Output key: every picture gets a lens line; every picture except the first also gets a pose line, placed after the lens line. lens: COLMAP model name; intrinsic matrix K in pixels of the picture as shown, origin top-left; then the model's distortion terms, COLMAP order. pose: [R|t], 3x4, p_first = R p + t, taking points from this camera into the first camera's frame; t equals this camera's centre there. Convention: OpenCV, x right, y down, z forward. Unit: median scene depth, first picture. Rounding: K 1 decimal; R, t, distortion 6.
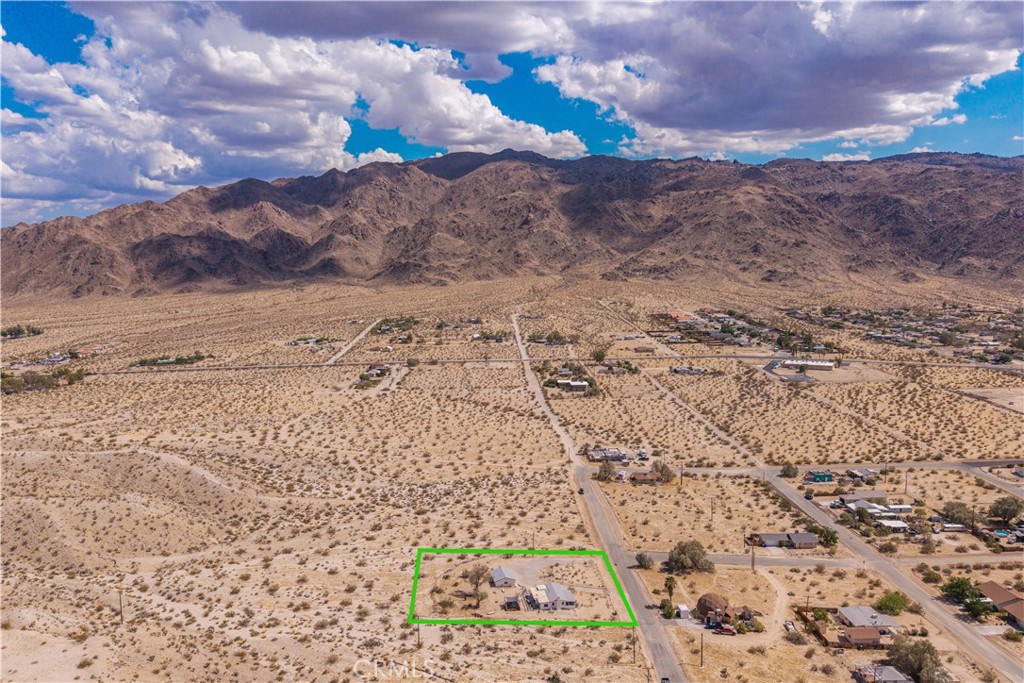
lens RADIAL K [[811.0, 0, 516.5], [0, 811.0, 309.4], [0, 0, 1]] dist [0.109633, -0.195679]
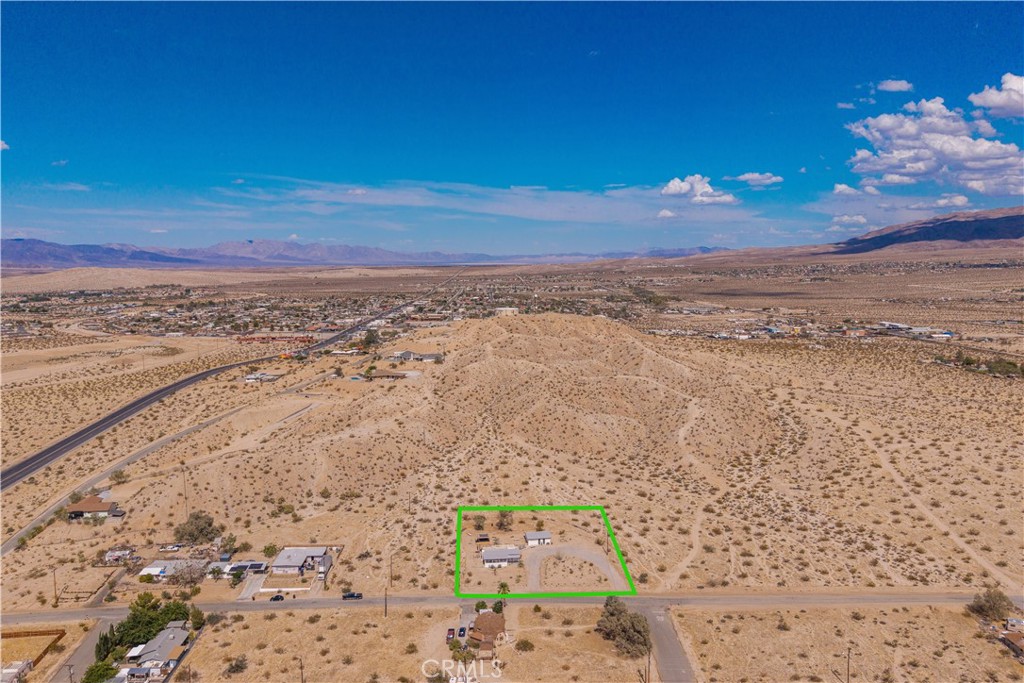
lens RADIAL K [[805.4, 0, 516.6], [0, 805.4, 347.8], [0, 0, 1]] dist [0.052257, -0.079029]
pose [[-0.018404, 0.128276, -0.991568, 0.641215], [-0.061949, 0.989684, 0.129183, -0.046384], [0.997910, 0.063804, -0.010267, 0.580351]]
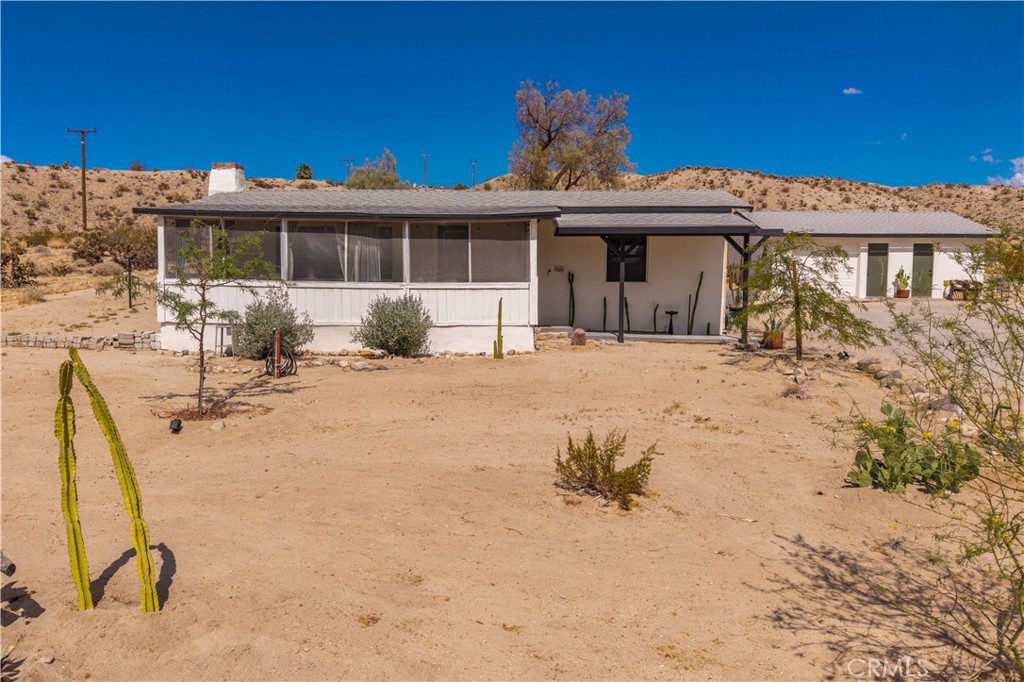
lens RADIAL K [[823.2, 0, 466.7], [0, 823.2, 339.5], [0, 0, 1]] dist [0.014052, -0.010831]
pose [[-0.187547, 0.063987, -0.980169, 0.075811], [-0.070400, 0.994434, 0.078388, 0.200567], [0.979730, 0.083706, -0.181998, 0.581228]]
